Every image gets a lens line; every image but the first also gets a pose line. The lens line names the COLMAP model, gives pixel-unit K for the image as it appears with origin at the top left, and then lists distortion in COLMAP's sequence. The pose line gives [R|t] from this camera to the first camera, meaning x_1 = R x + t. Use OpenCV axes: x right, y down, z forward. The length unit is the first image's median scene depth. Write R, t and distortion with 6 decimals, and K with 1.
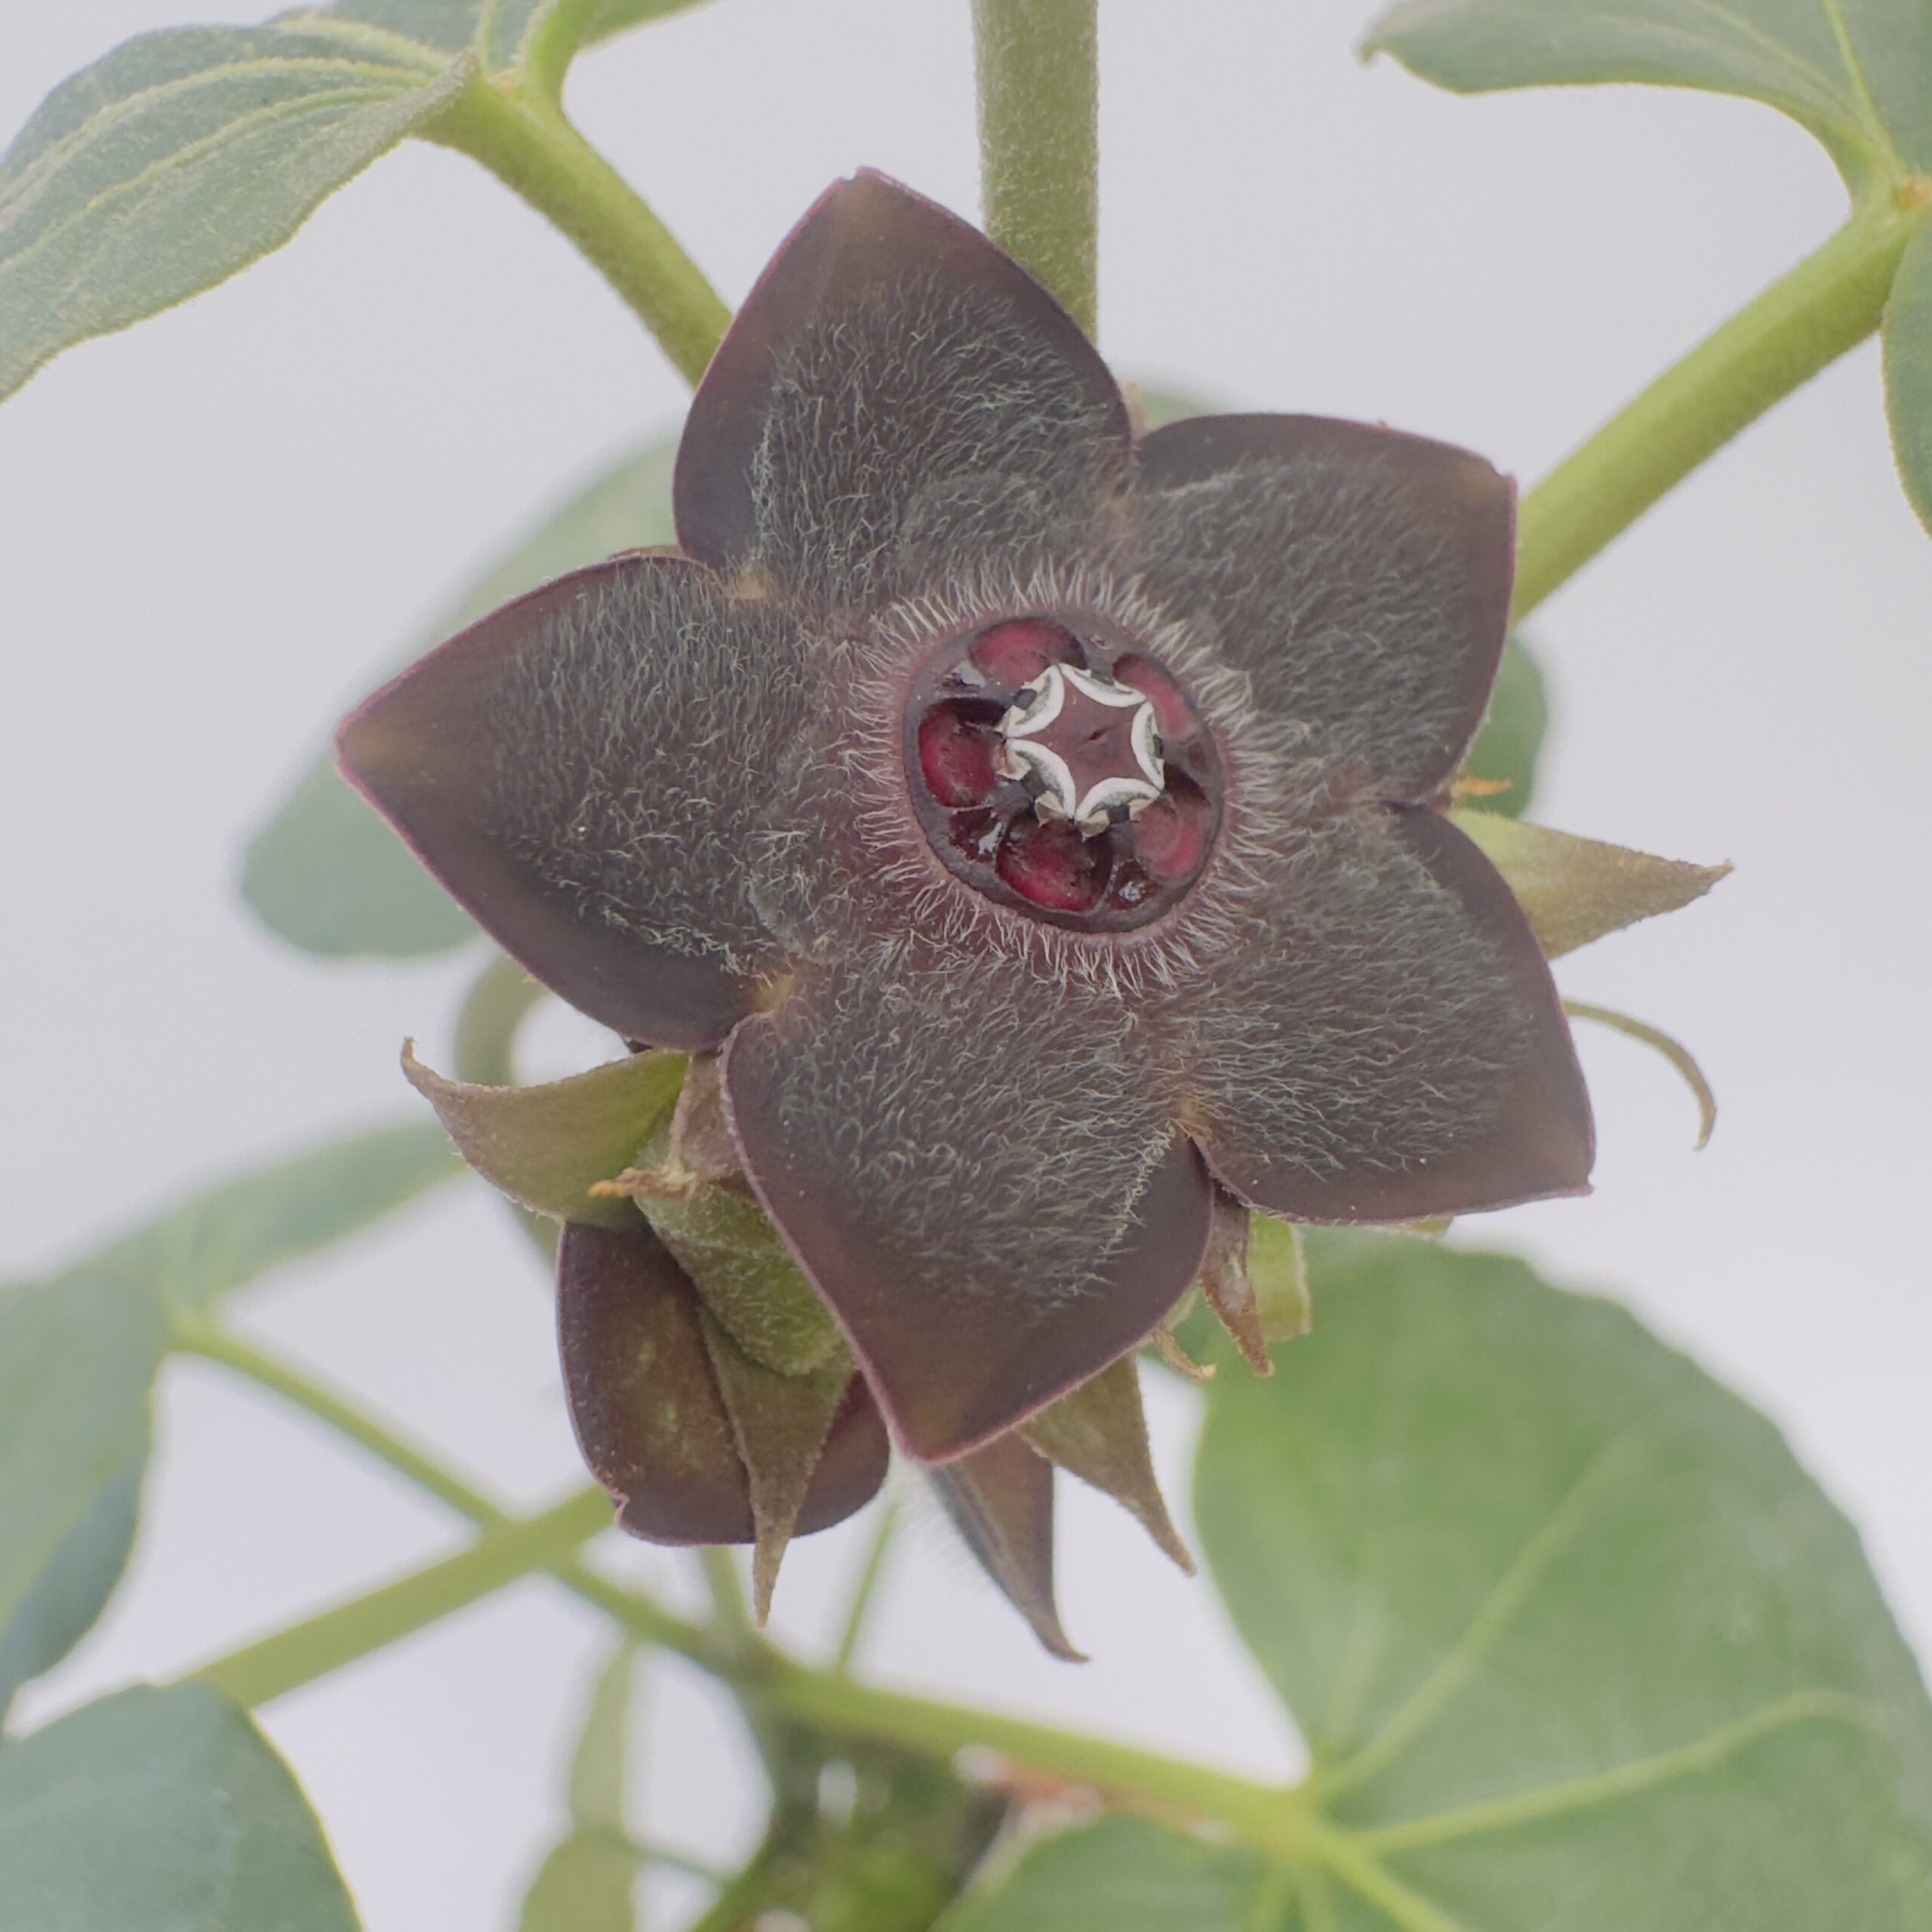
lens RADIAL K [[1728.0, 0, 966.0], [0, 1728.0, 966.0], [0, 0, 1]] dist [-0.036455, 0.107265]
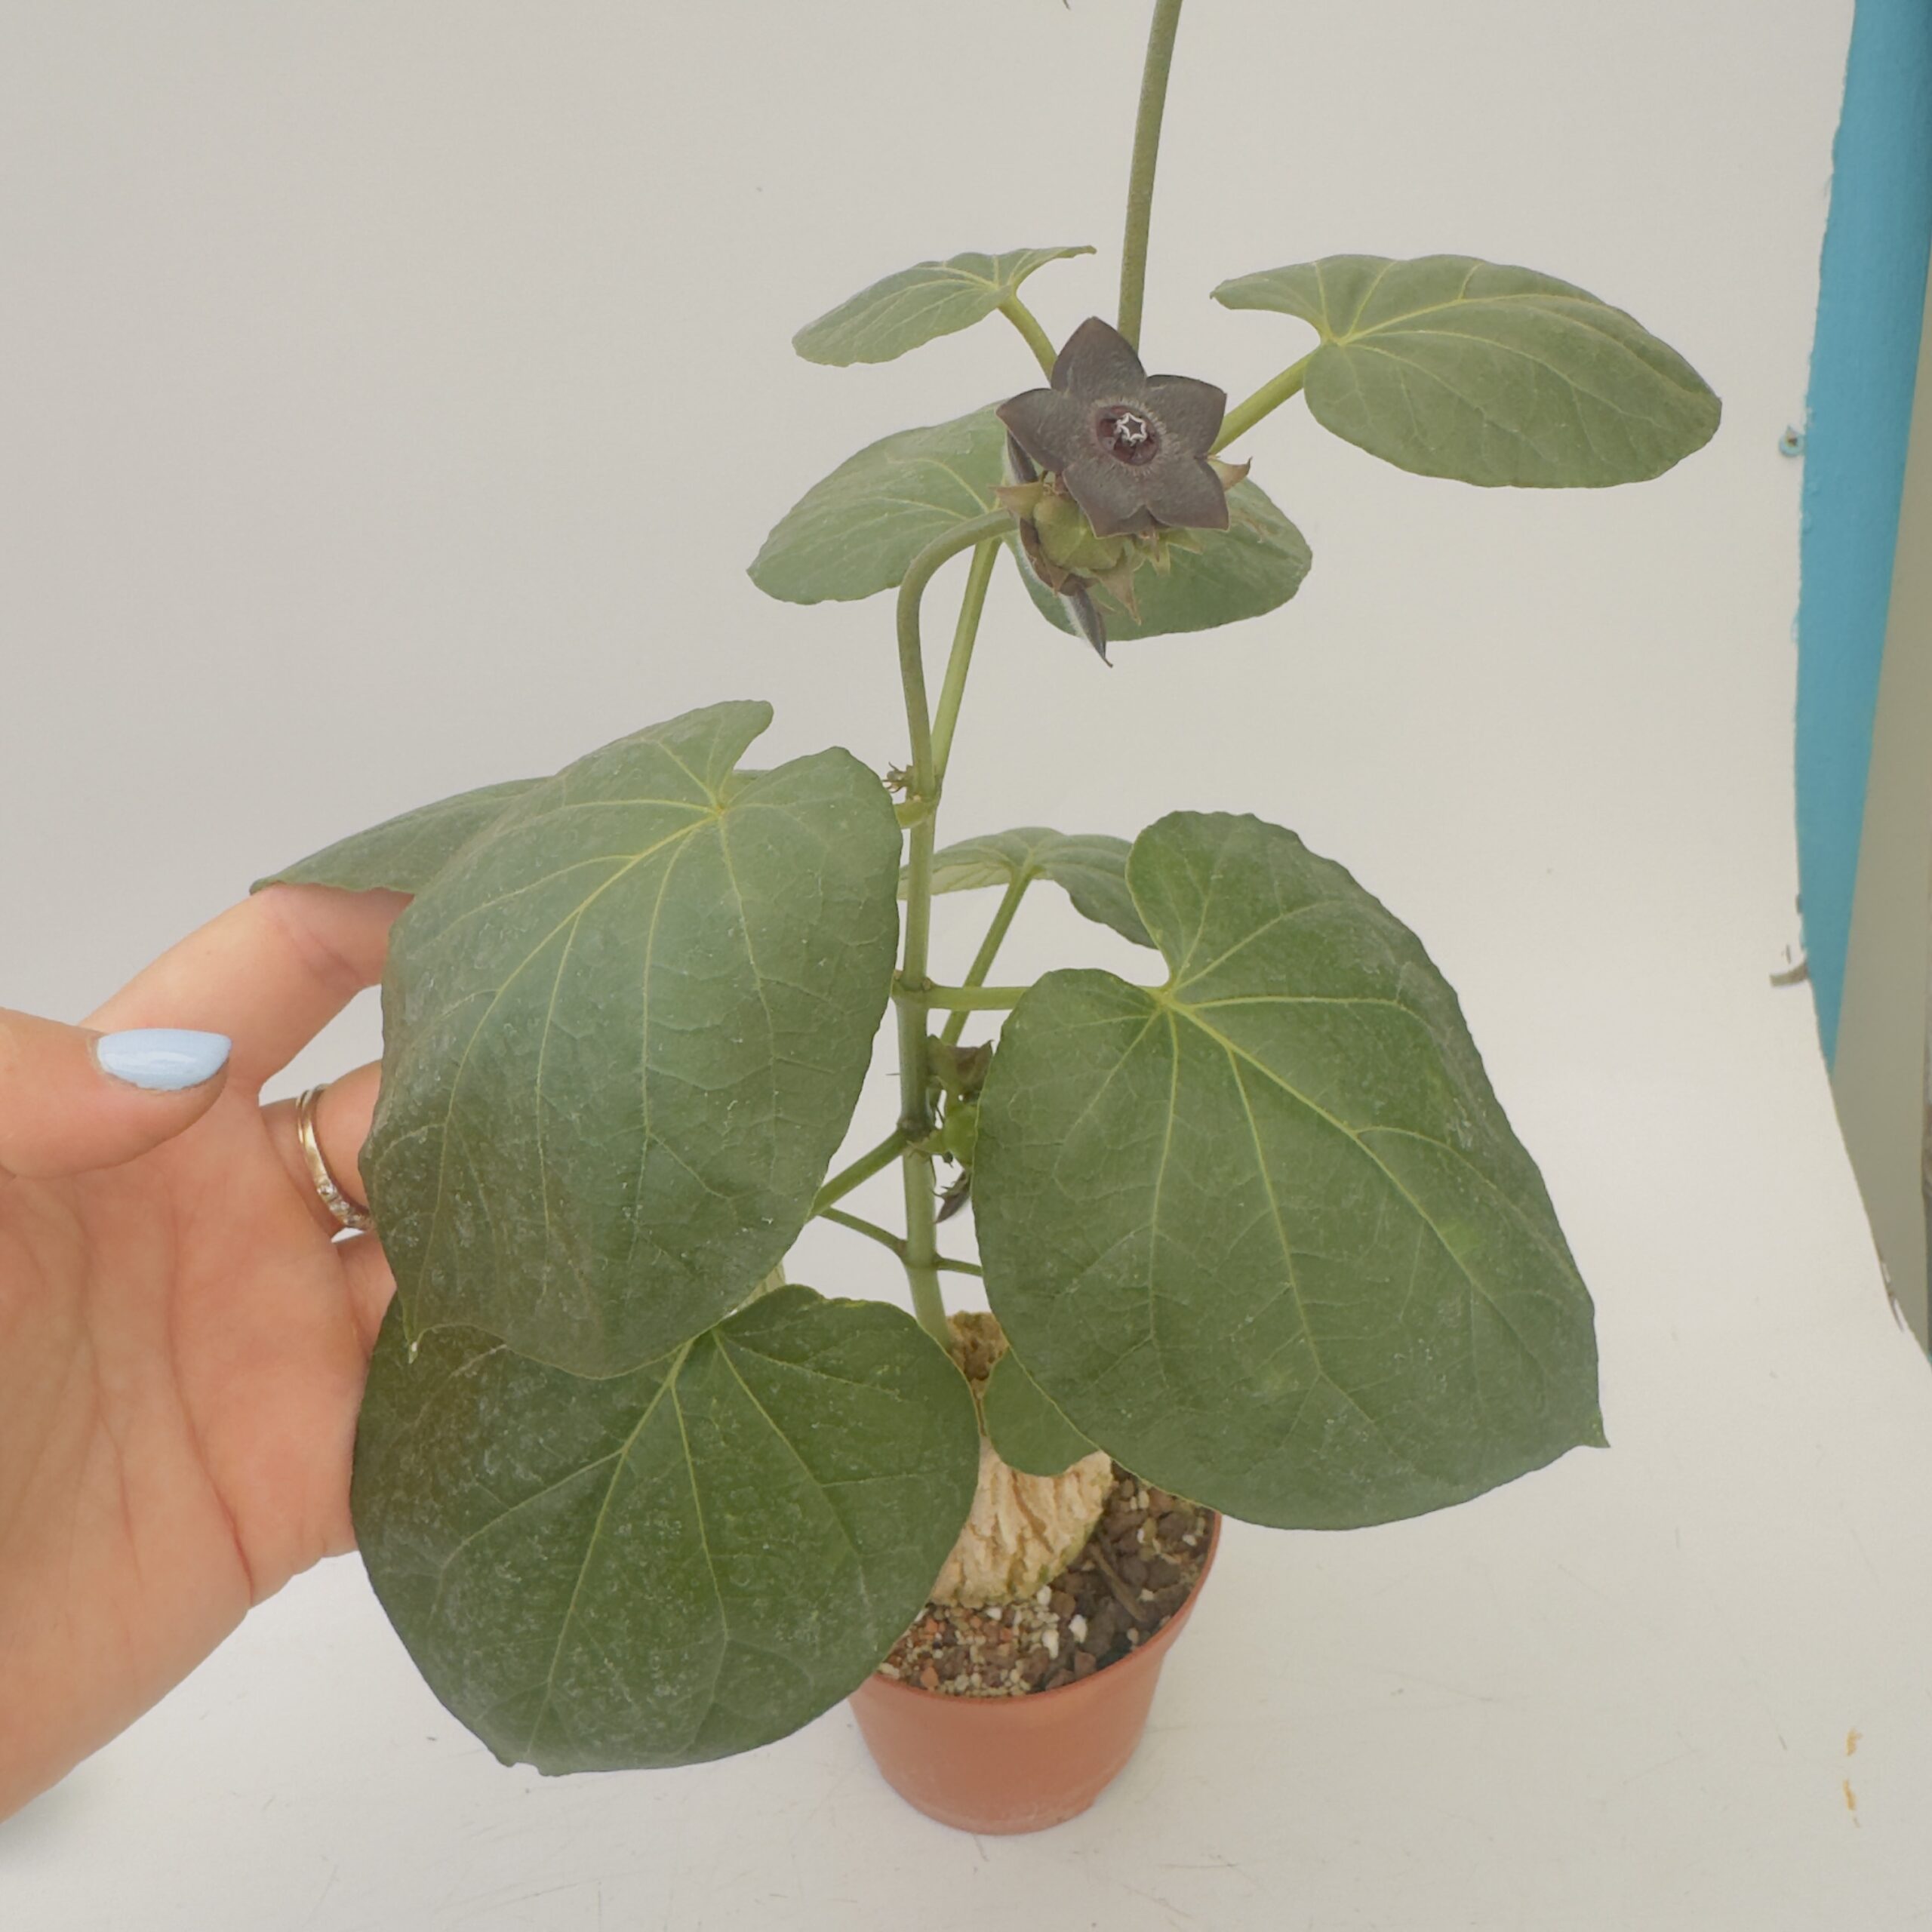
lens RADIAL K [[1663.7, 0, 973.3], [0, 1663.7, 936.1], [0, 0, 1]] dist [0.005768, 0.003546]
pose [[0.997017, 0.072226, 0.027228, -0.411890], [-0.070663, 0.996008, -0.054540, 1.617827], [-0.031059, 0.052453, 0.998140, -3.708529]]
